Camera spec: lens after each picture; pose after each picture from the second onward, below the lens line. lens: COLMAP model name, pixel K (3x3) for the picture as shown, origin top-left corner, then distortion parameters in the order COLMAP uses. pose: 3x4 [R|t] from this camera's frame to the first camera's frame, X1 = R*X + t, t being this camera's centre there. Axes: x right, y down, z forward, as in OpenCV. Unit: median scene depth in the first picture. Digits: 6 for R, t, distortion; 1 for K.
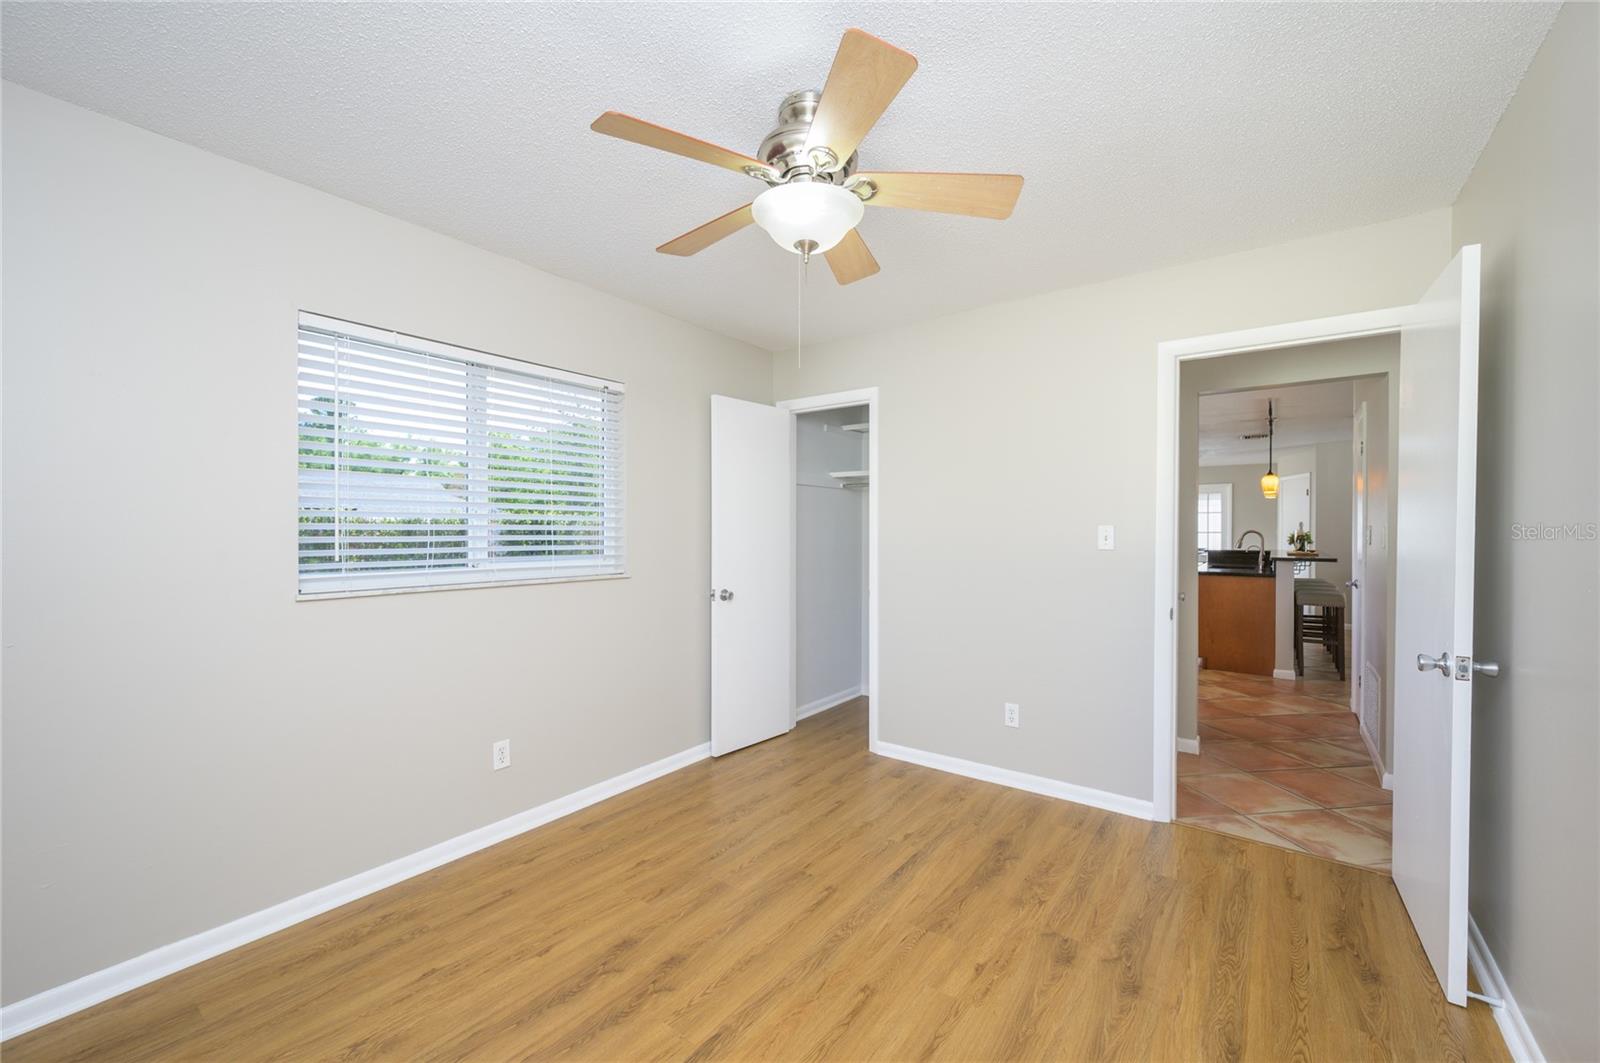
lens RADIAL K [[636.4, 0, 802.5], [0, 636.4, 534.5], [0, 0, 1]] dist [-0.001110, 0.000092]
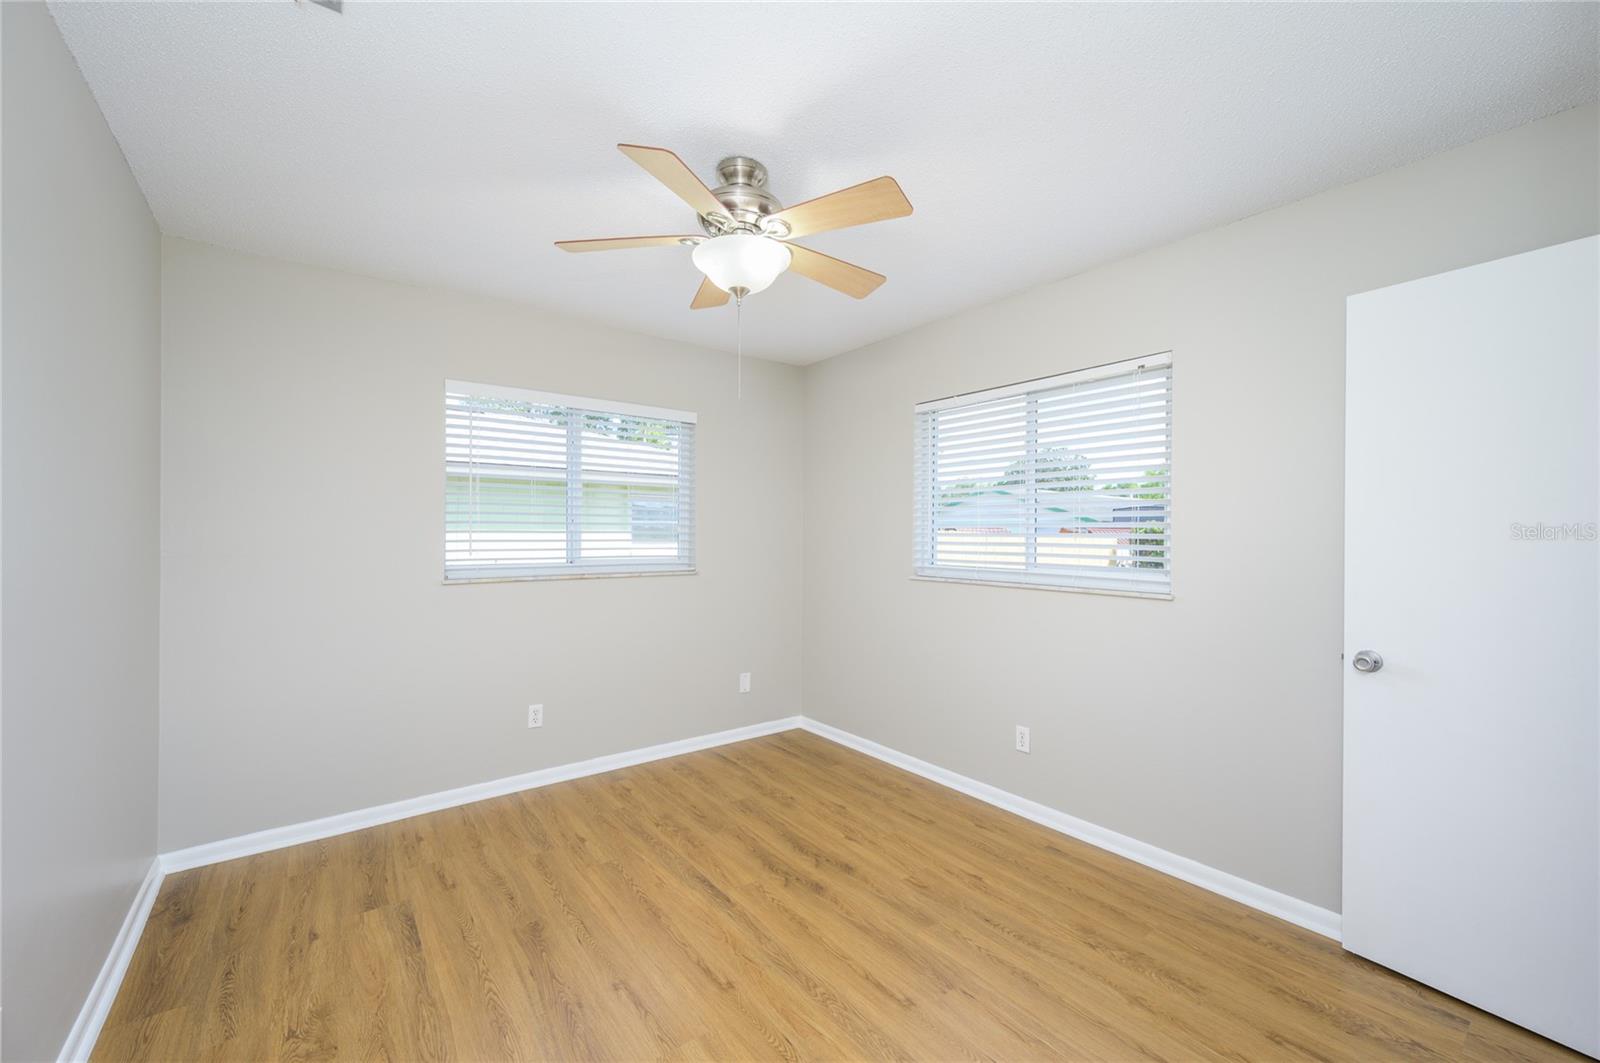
lens RADIAL K [[636.4, 0, 802.5], [0, 636.4, 534.5], [0, 0, 1]] dist [-0.001110, 0.000092]
pose [[-0.269785, -0.001549, -0.962919, 0.834688], [-0.012502, 0.999920, 0.001895, -0.011475], [0.962839, 0.012550, -0.269783, 1.092545]]
